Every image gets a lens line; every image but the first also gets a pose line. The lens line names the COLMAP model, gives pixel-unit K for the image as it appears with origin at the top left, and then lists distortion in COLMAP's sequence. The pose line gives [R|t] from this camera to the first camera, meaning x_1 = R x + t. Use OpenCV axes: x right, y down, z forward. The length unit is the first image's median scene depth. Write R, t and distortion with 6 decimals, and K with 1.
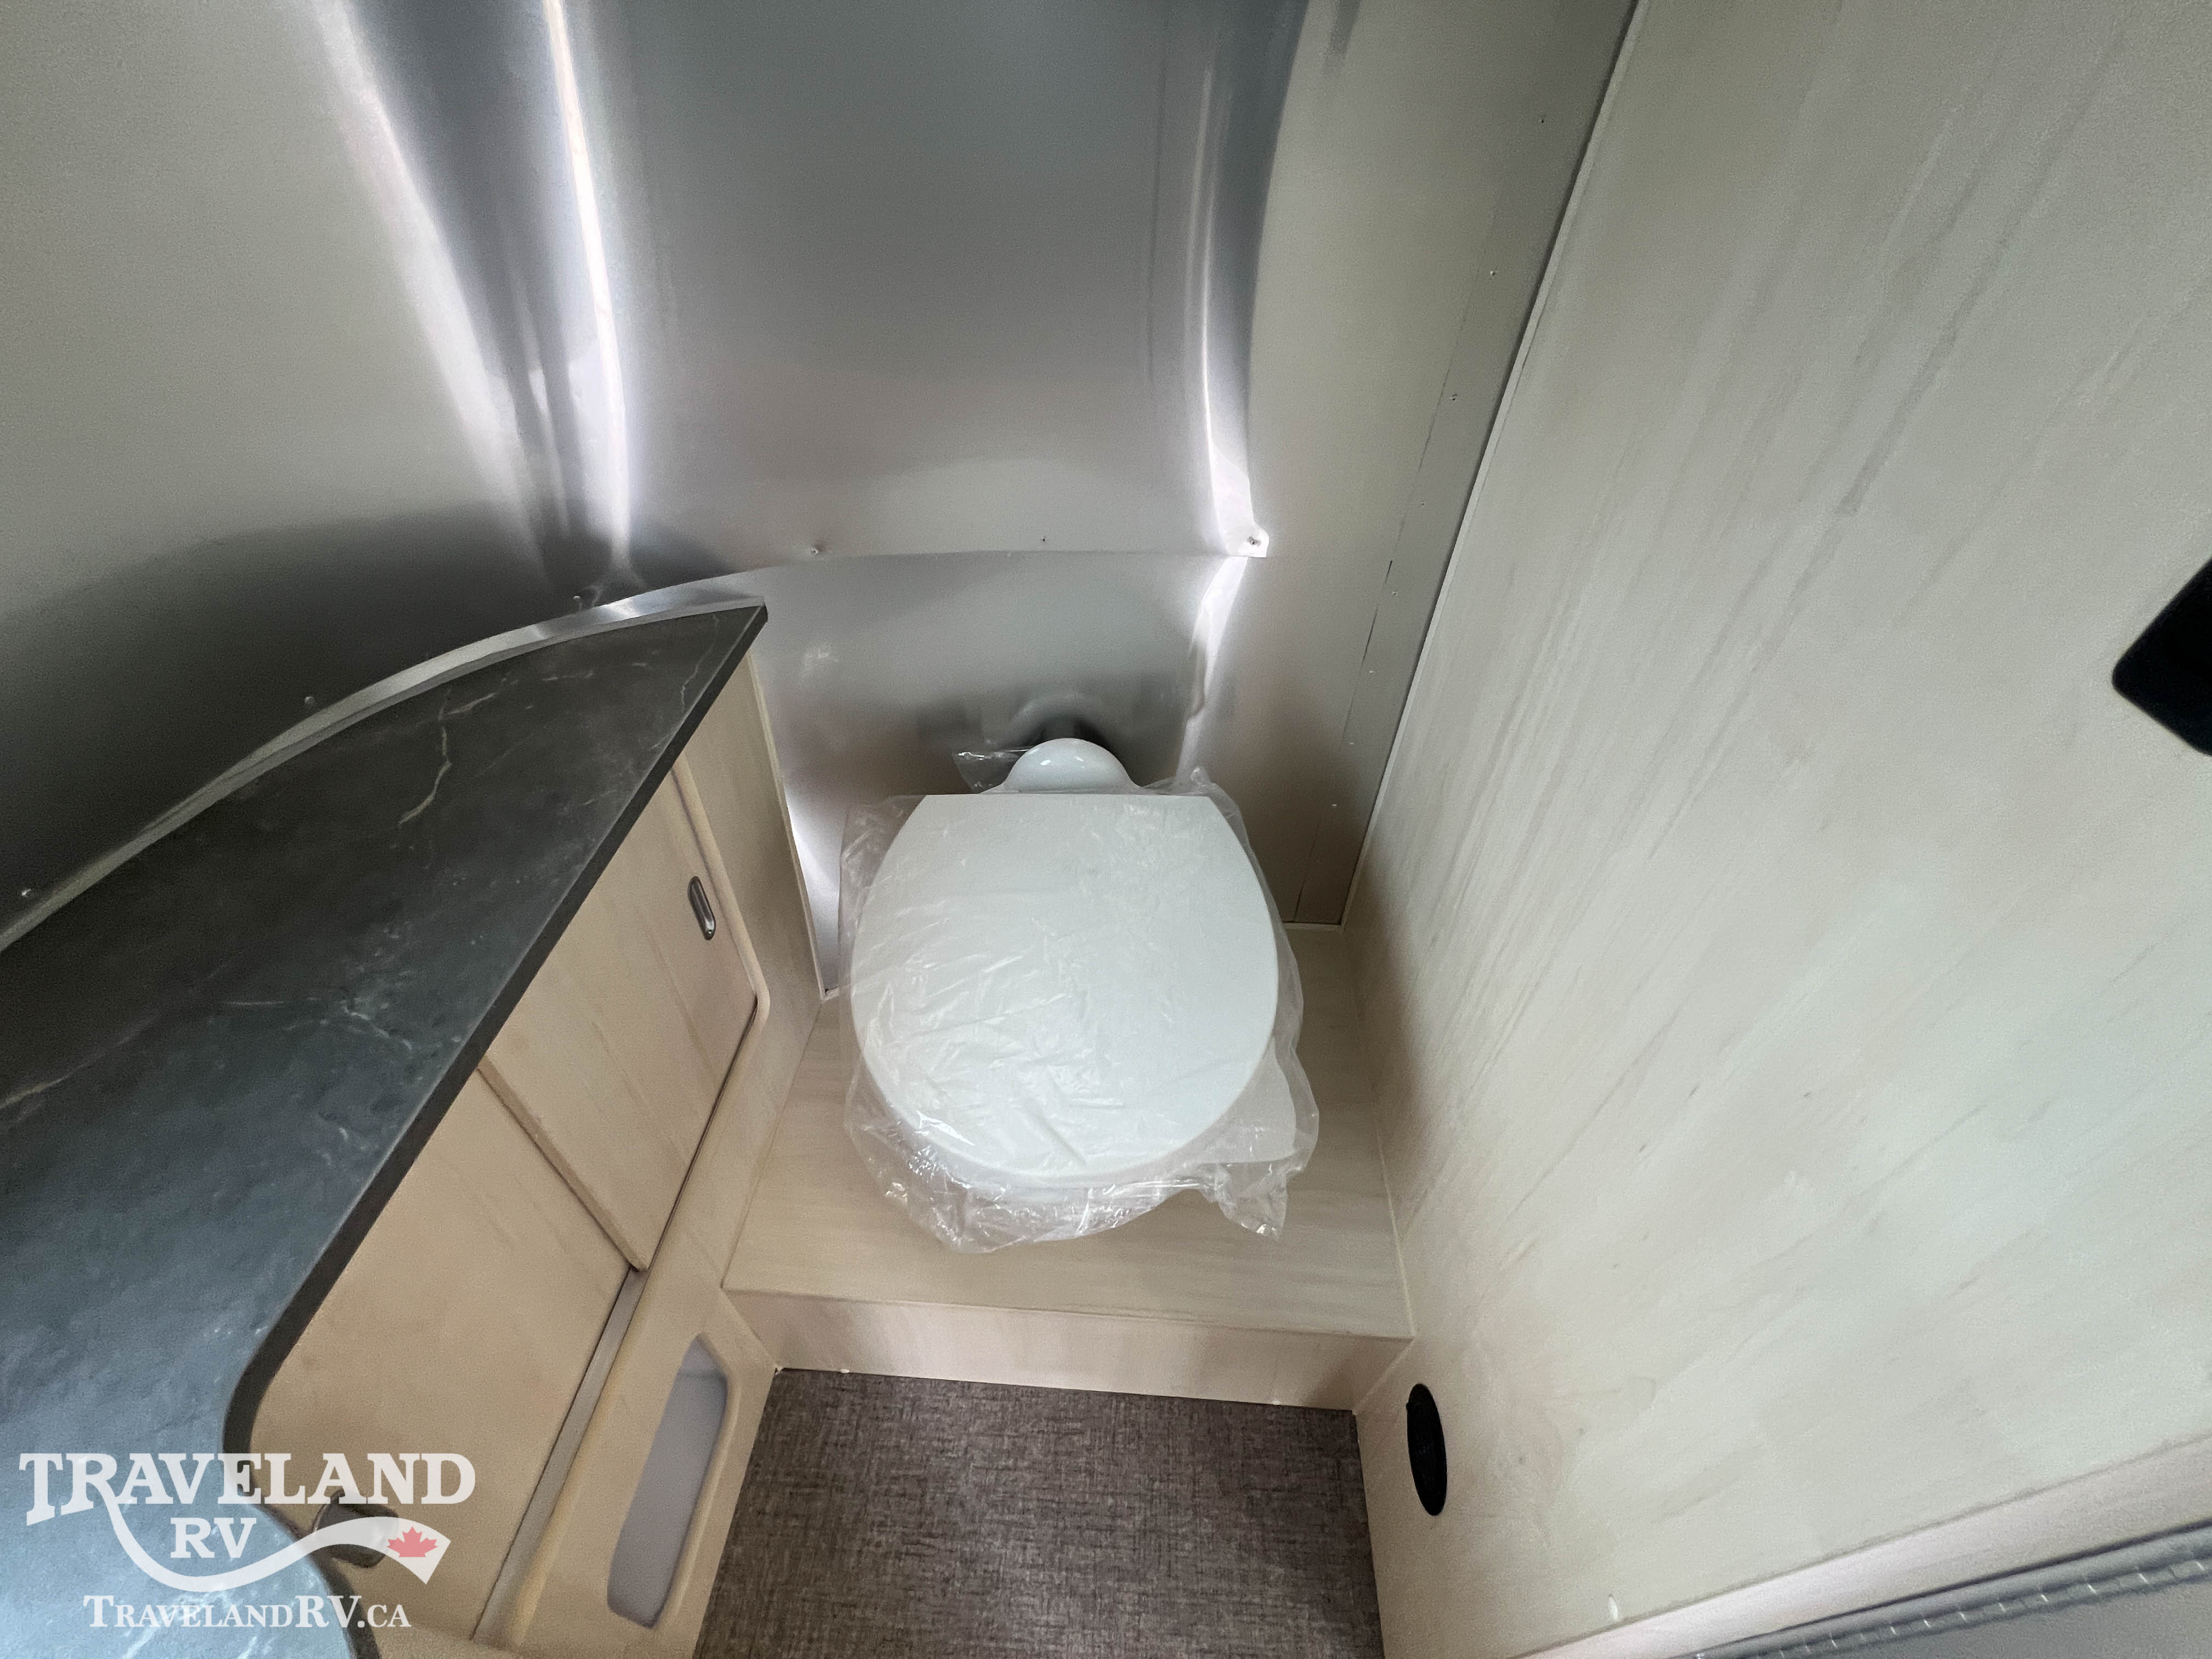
lens RADIAL K [[884.1, 0, 1103.9], [0, 884.1, 827.4], [0, 0, 1]] dist [-0.002947, 0.000083]
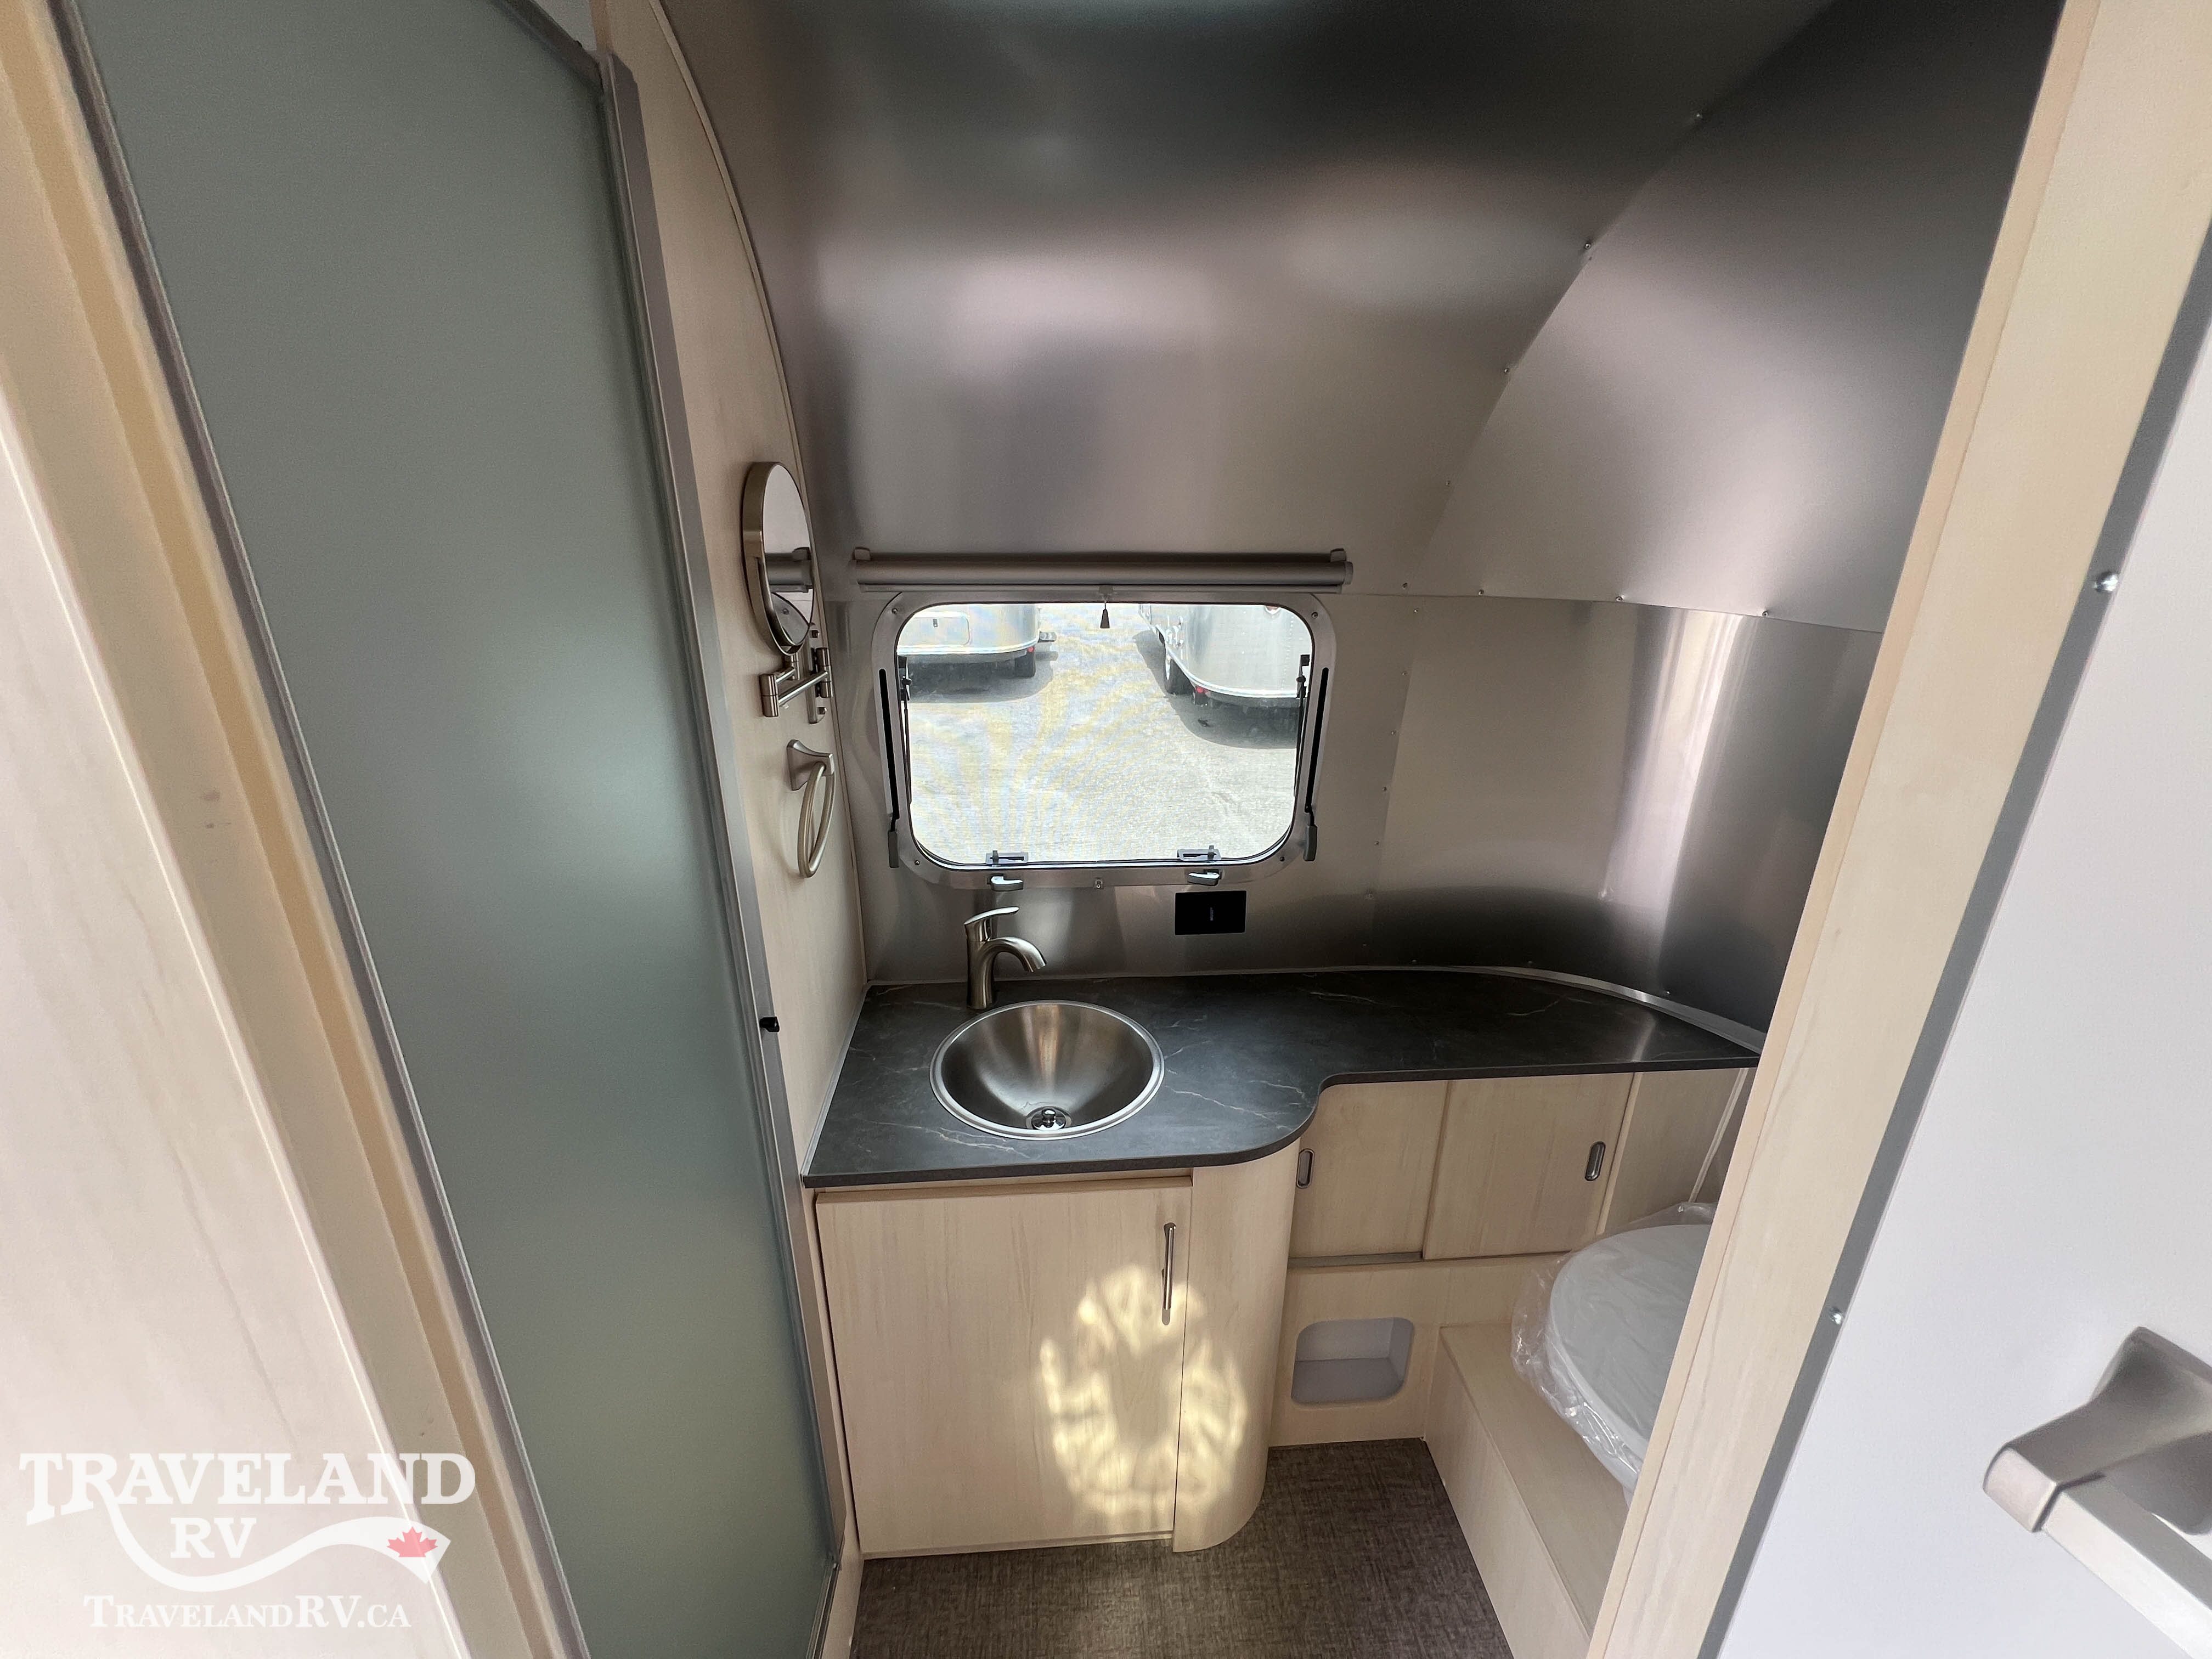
lens RADIAL K [[884.1, 0, 1103.9], [0, 884.1, 827.4], [0, 0, 1]] dist [-0.002947, 0.000083]
pose [[0.117215, 0.304330, -0.945327, 0.743696], [-0.661793, 0.733671, 0.154133, -0.012721], [0.740467, 0.607544, 0.287401, -0.503229]]
